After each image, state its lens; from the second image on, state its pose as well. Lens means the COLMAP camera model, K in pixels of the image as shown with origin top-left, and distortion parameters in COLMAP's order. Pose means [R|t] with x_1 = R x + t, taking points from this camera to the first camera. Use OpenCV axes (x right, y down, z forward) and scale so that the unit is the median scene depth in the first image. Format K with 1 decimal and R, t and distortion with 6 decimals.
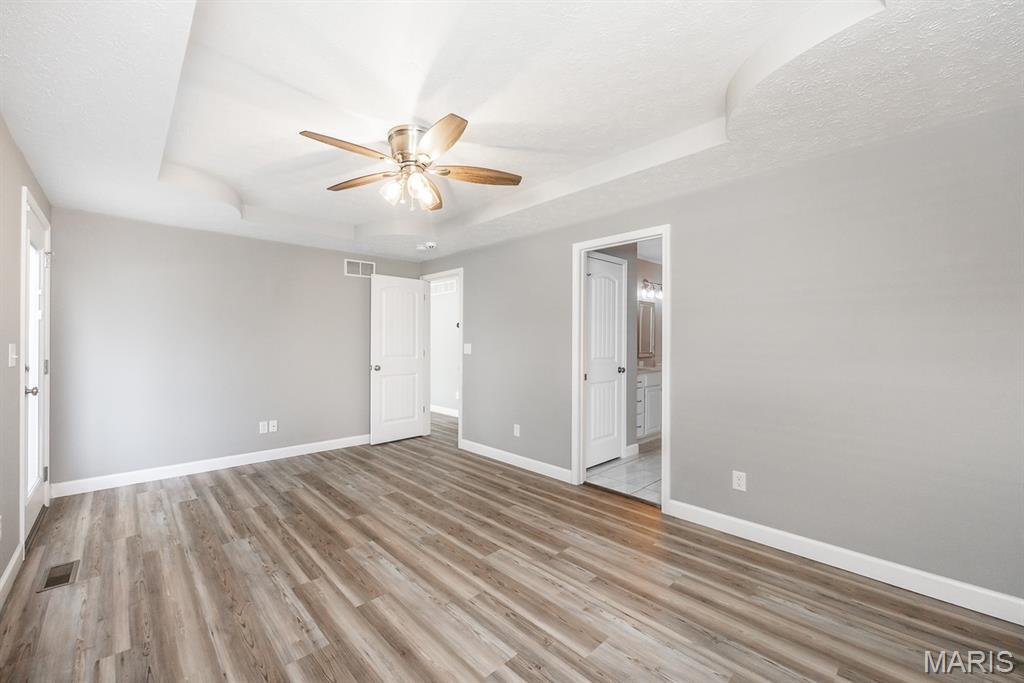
lens RADIAL K [[396.0, 0, 526.1], [0, 396.0, 346.7], [0, 0, 1]] dist [-0.008961, 0.000026]
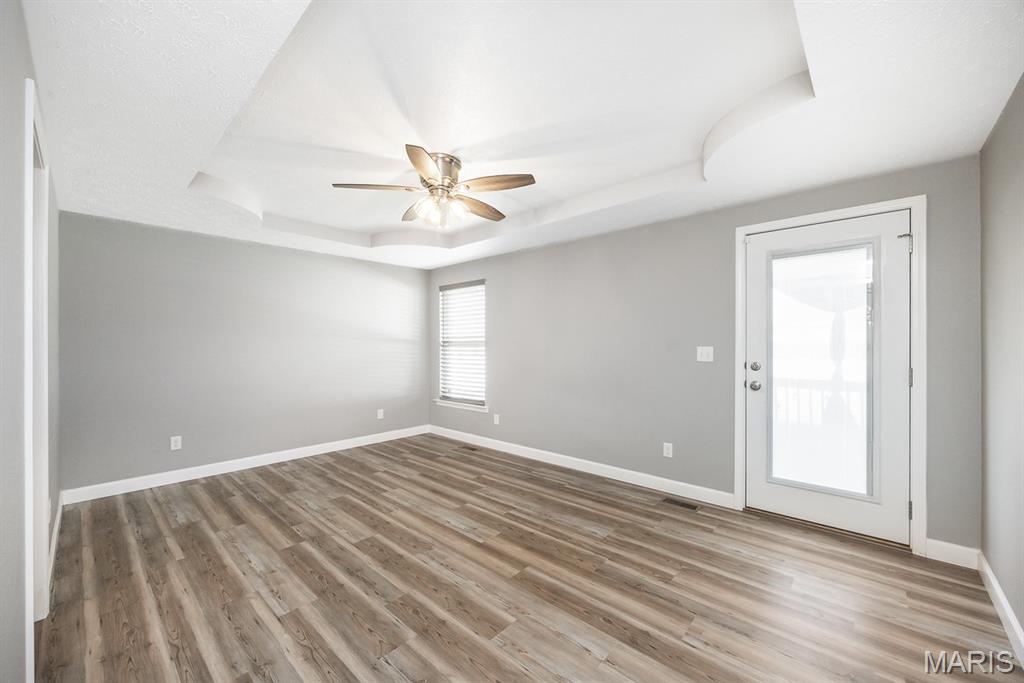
lens RADIAL K [[396.0, 0, 526.1], [0, 396.0, 346.7], [0, 0, 1]] dist [-0.008961, 0.000026]
pose [[-0.999886, -0.002435, -0.014935, -0.484312], [-0.002687, 0.999855, 0.016840, -0.018641], [0.014892, 0.016879, -0.999747, 1.980537]]
